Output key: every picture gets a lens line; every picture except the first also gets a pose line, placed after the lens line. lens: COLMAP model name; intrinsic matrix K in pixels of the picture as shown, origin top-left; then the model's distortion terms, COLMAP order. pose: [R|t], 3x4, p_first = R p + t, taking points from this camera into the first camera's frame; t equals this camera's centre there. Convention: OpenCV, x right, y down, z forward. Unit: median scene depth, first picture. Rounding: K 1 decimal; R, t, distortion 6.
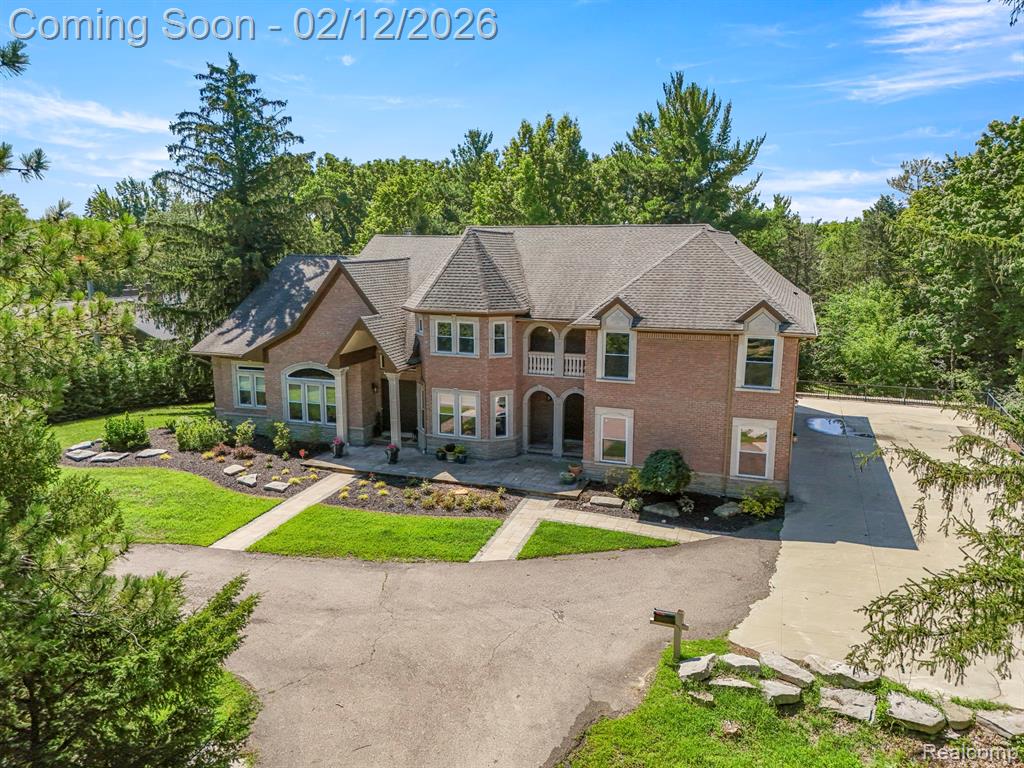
lens RADIAL K [[733.9, 0, 512.0], [0, 733.9, 384.0], [0, 0, 1]] dist [0.057821, 0.000427]
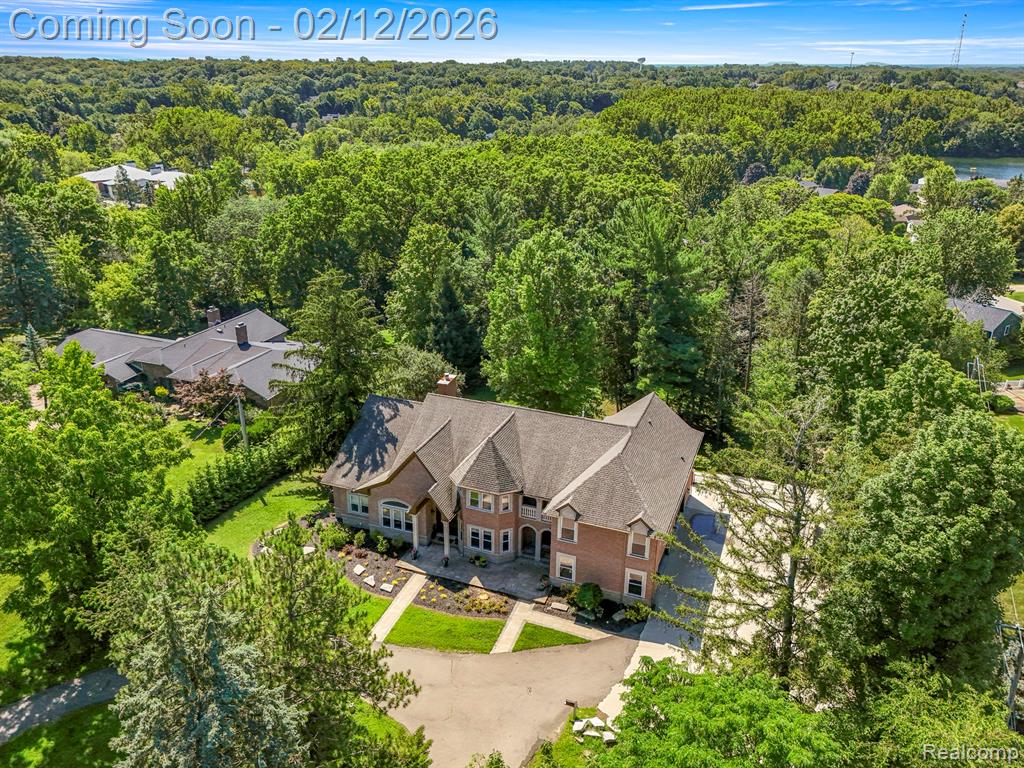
lens RADIAL K [[763.4, 0, 509.2], [0, 763.4, 354.7], [0, 0, 1]] dist [0.028464, -0.003501]
pose [[0.999790, 0.014539, -0.014435, 0.014842], [-0.012008, 0.986697, 0.162129, -0.805140], [0.016601, -0.161921, 0.986664, -0.868530]]
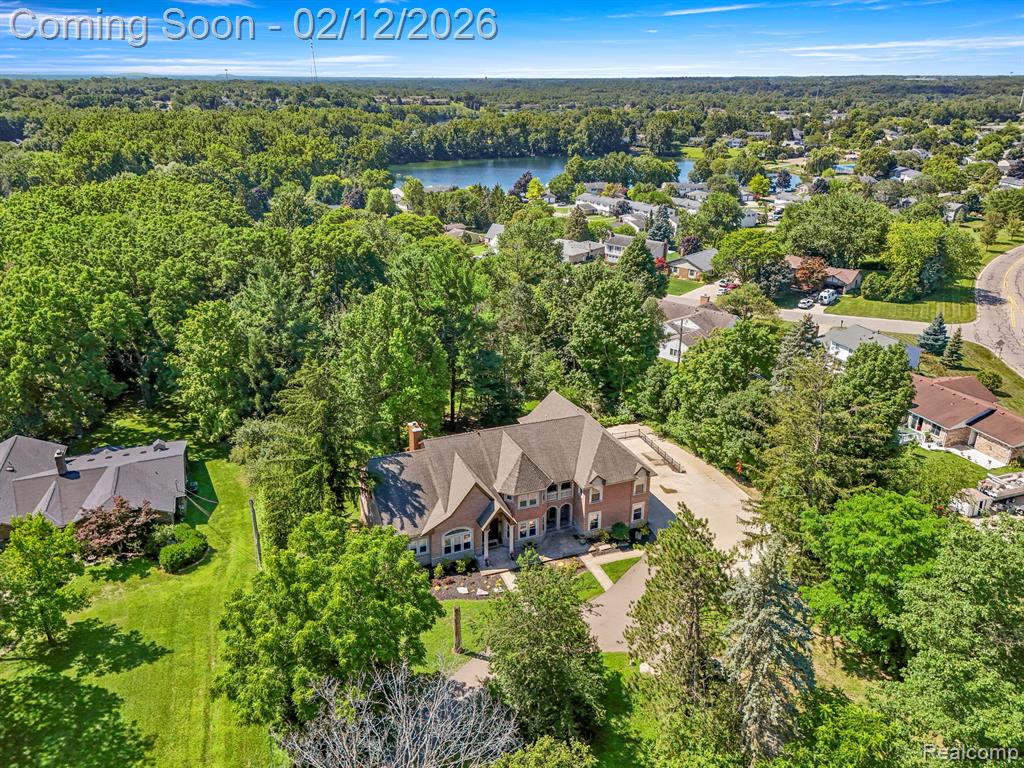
lens RADIAL K [[763.4, 0, 509.2], [0, 763.4, 354.7], [0, 0, 1]] dist [0.028464, -0.003501]
pose [[0.748914, -0.211458, 0.628023, -1.749034], [0.116836, 0.975009, 0.188963, -1.104728], [-0.652286, -0.068141, 0.754904, -0.861907]]
